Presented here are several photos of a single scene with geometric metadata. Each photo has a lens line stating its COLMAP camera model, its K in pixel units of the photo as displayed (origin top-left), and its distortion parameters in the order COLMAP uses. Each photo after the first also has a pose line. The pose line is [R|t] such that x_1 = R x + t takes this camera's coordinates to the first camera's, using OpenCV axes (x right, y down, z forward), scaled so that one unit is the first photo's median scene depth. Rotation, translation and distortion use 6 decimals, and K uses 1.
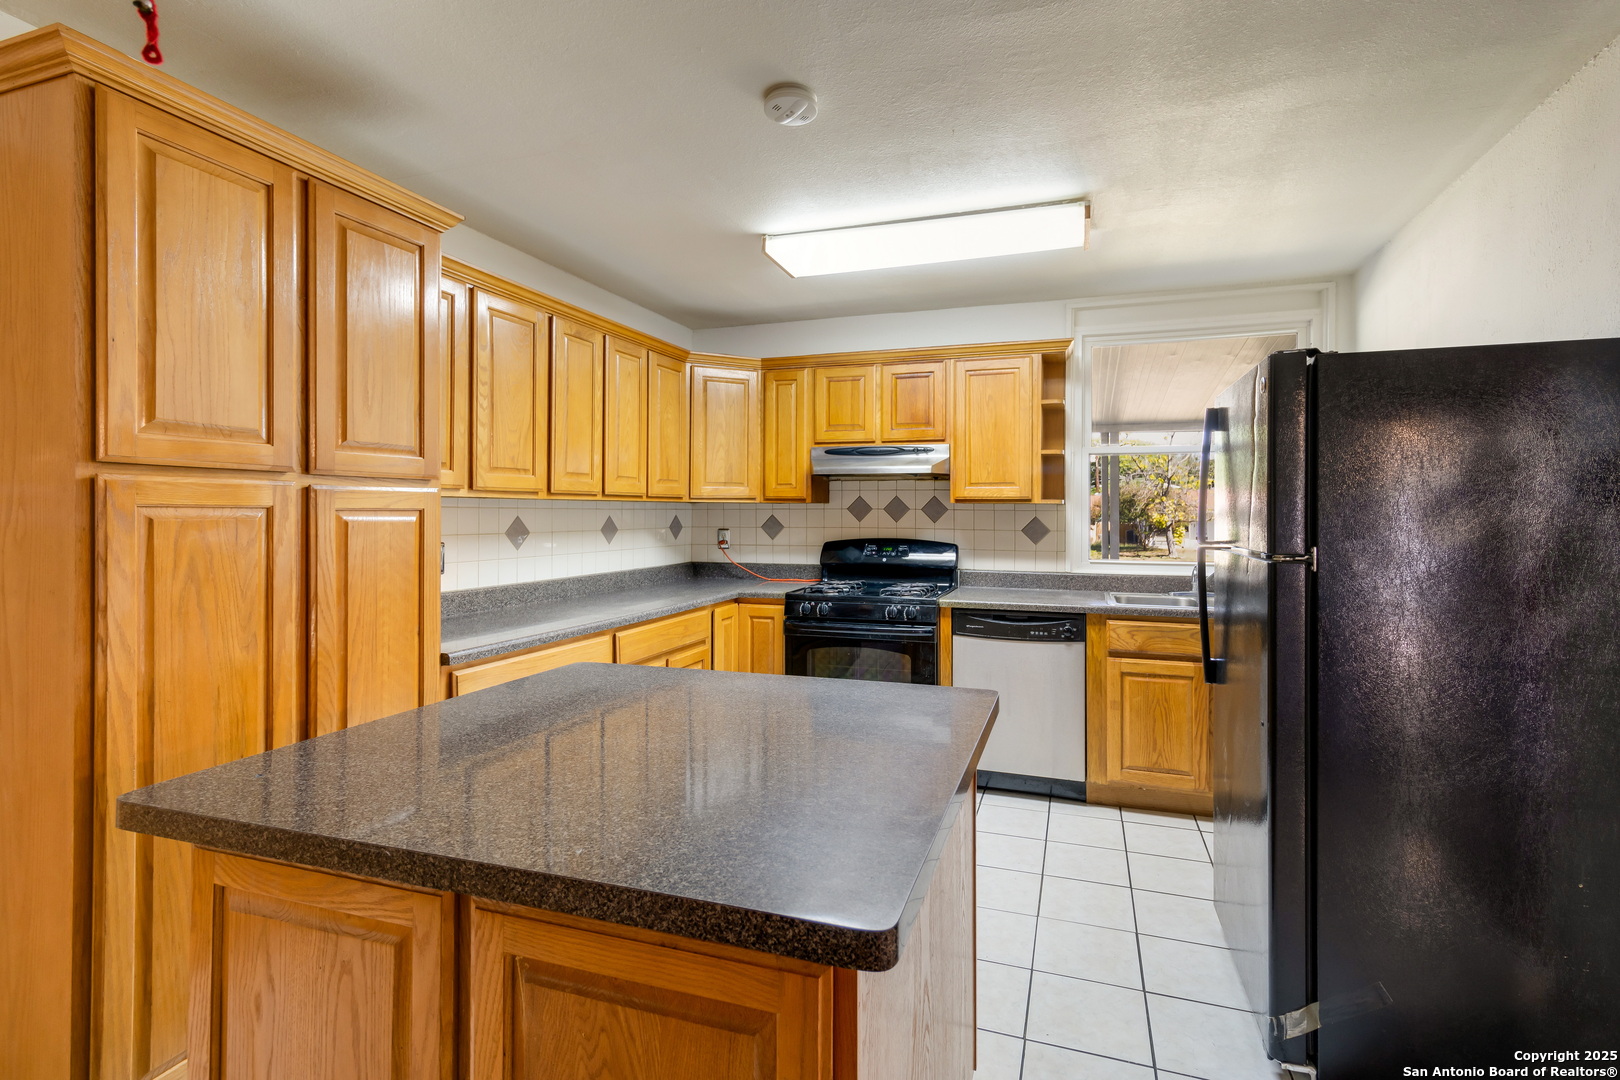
lens RADIAL K [[755.0, 0, 829.7], [0, 755.0, 510.0], [0, 0, 1]] dist [0.007563, 0.000182]
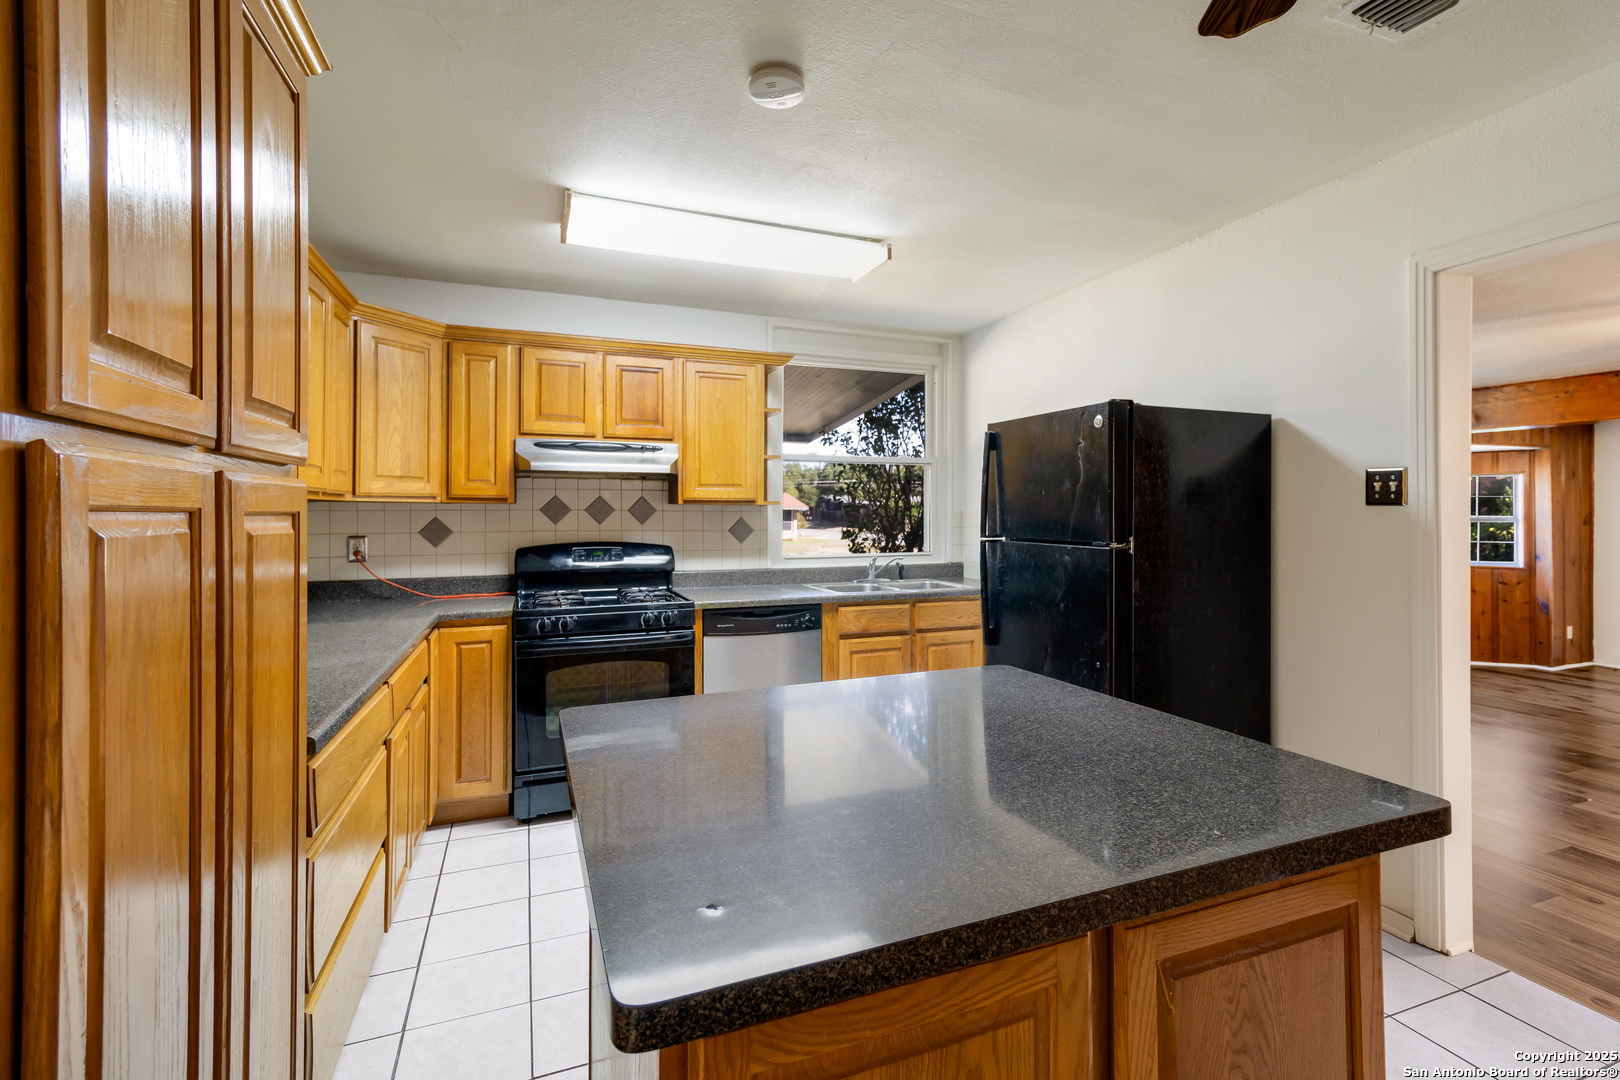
lens RADIAL K [[755.0, 0, 829.7], [0, 755.0, 510.0], [0, 0, 1]] dist [0.007563, 0.000182]
pose [[0.759305, -0.001006, 0.650734, -0.332137], [0.001151, 0.999999, 0.000203, -0.001323], [-0.650734, 0.000595, 0.759306, 0.125029]]
